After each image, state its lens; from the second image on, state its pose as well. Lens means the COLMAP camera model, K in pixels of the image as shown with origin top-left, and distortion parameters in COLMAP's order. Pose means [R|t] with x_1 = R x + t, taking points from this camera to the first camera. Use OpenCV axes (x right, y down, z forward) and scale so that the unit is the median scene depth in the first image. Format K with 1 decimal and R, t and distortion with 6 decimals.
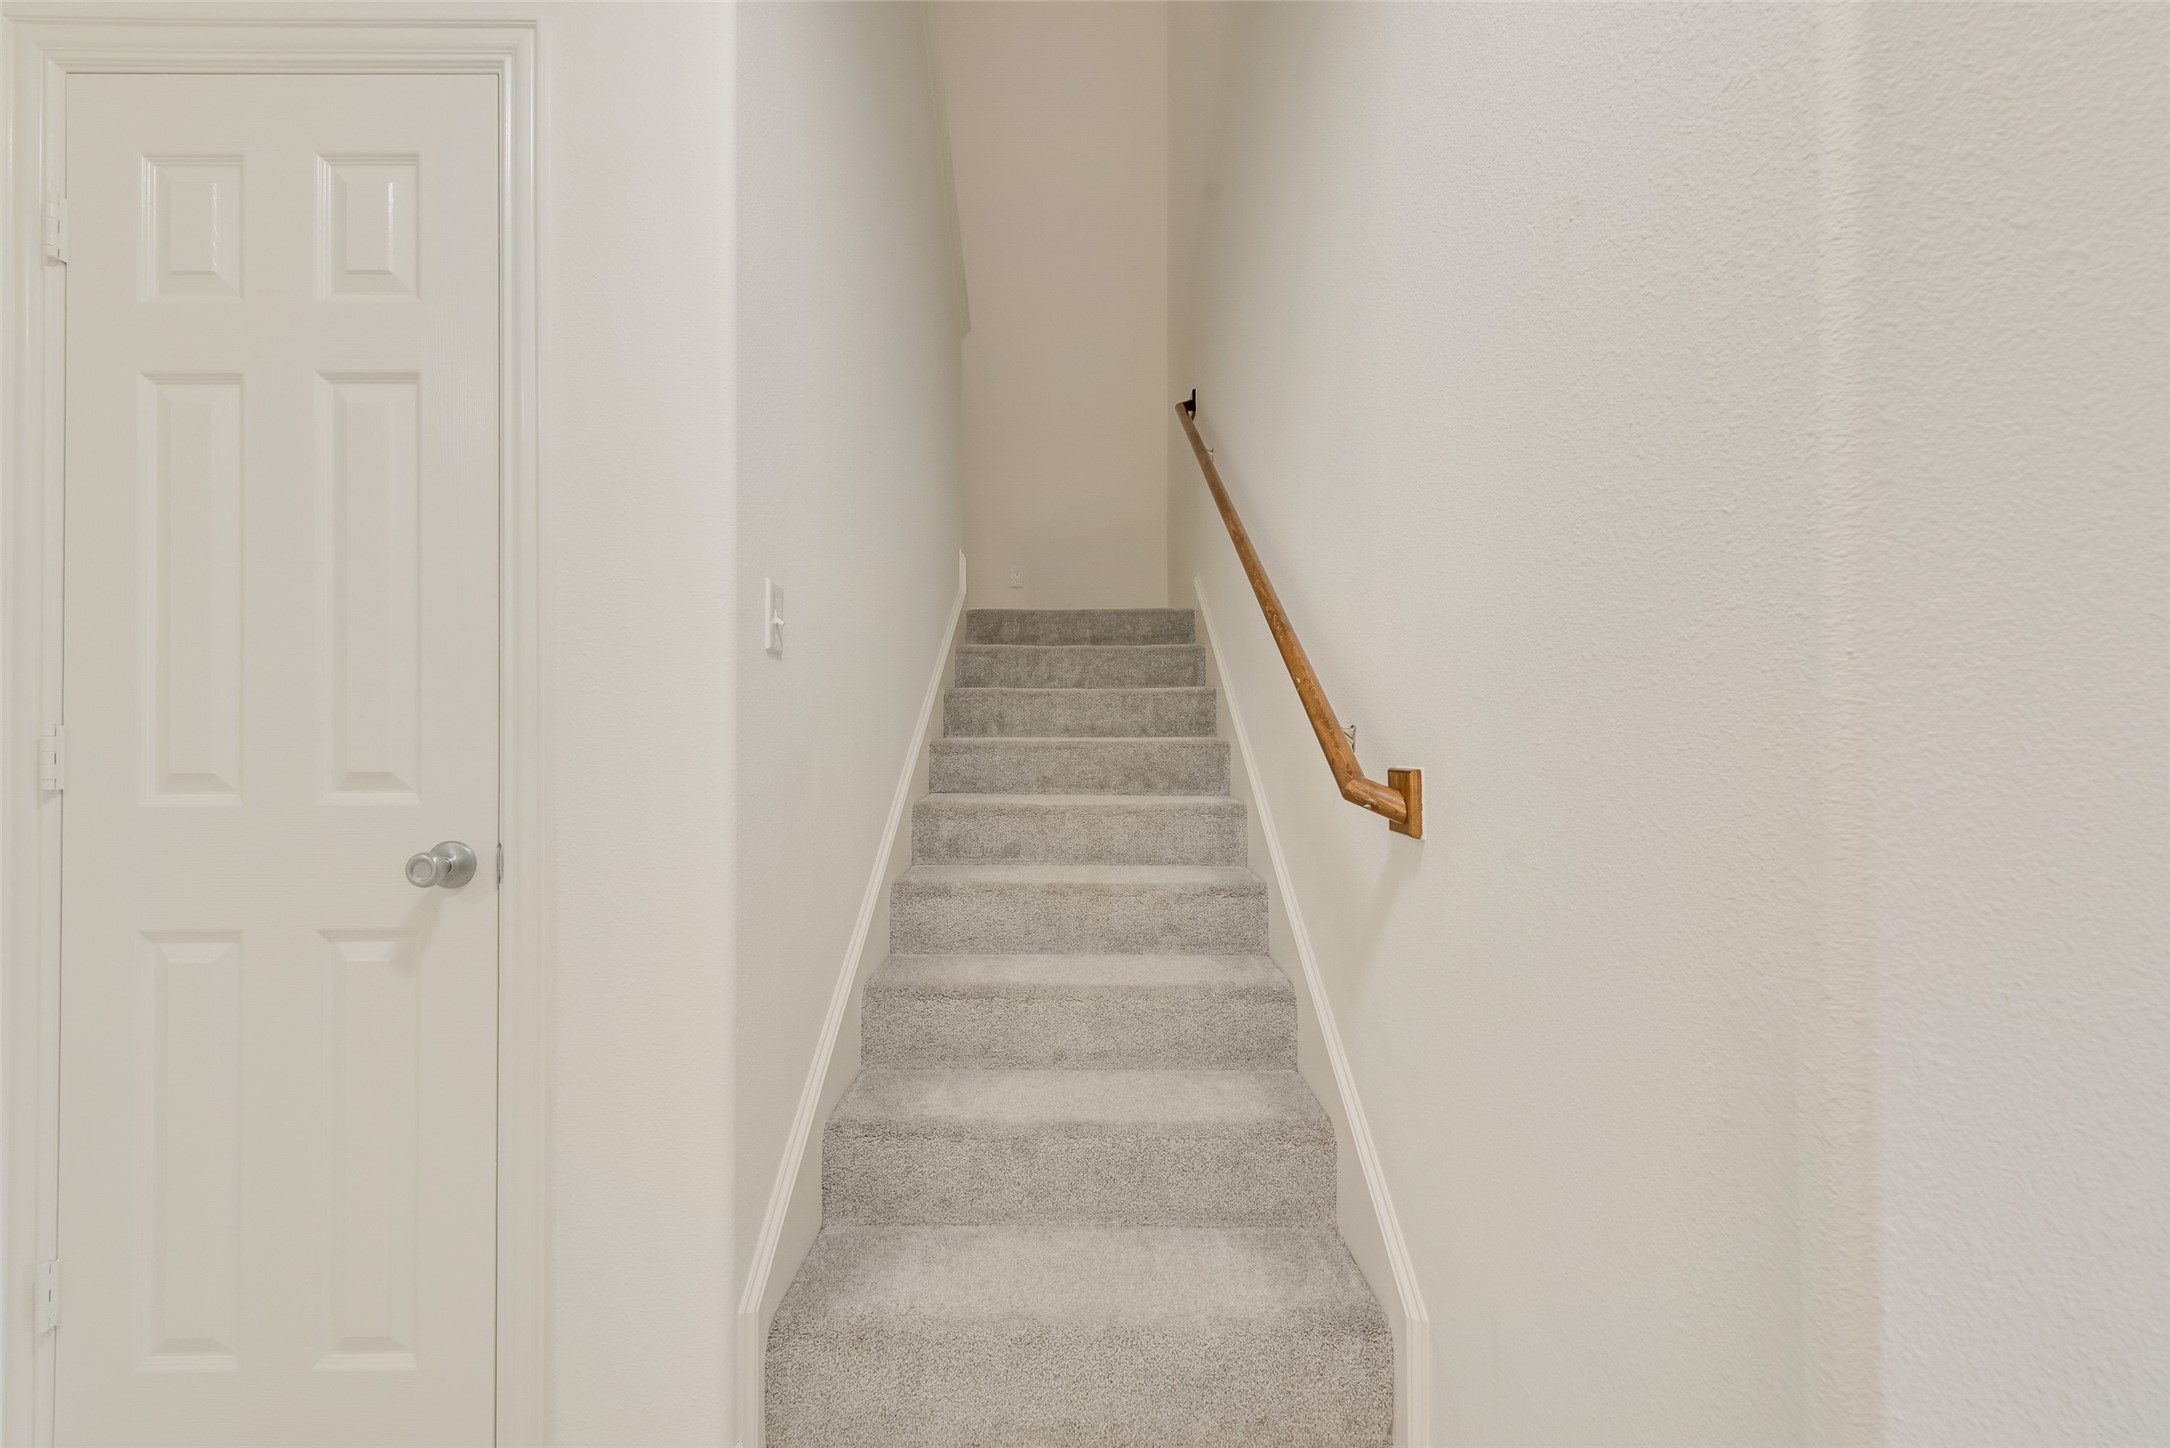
lens RADIAL K [[885.5, 0, 1085.5], [0, 885.5, 727.4], [0, 0, 1]] dist [0.000611, 0.000083]
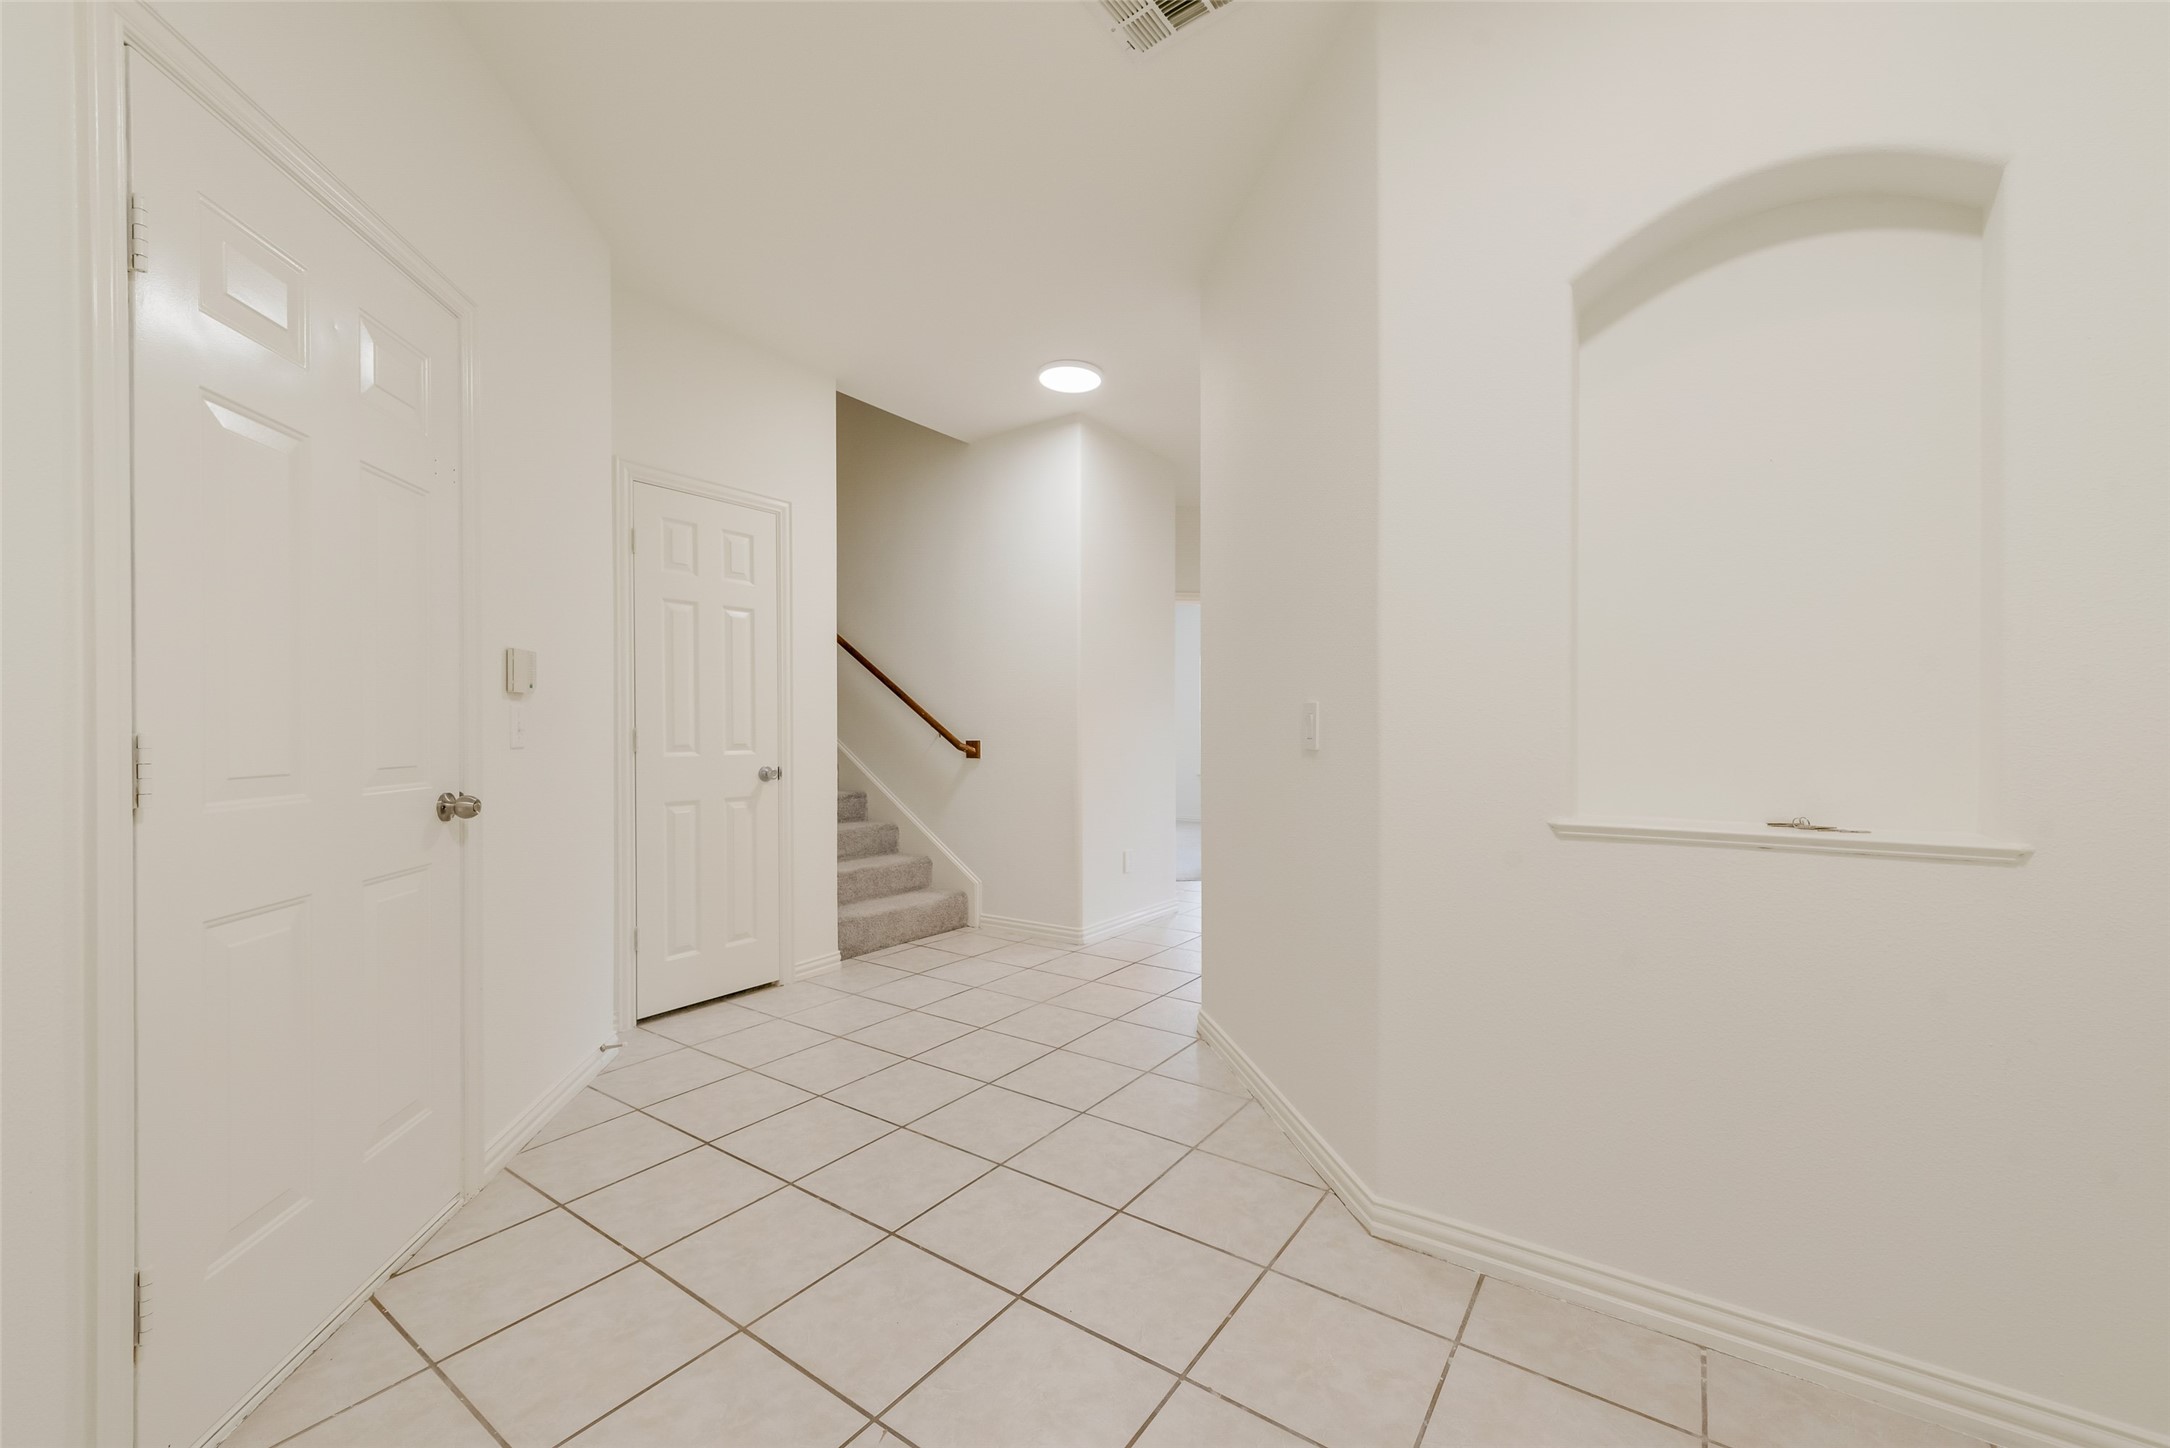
lens RADIAL K [[885.5, 0, 1082.4], [0, 885.5, 729.7], [0, 0, 1]] dist [0.000611, 0.000083]
pose [[0.586903, 0.001515, 0.809656, -2.517377], [0.002206, 0.999992, -0.003470, 0.016974], [-0.809654, 0.003822, 0.586895, -1.647398]]
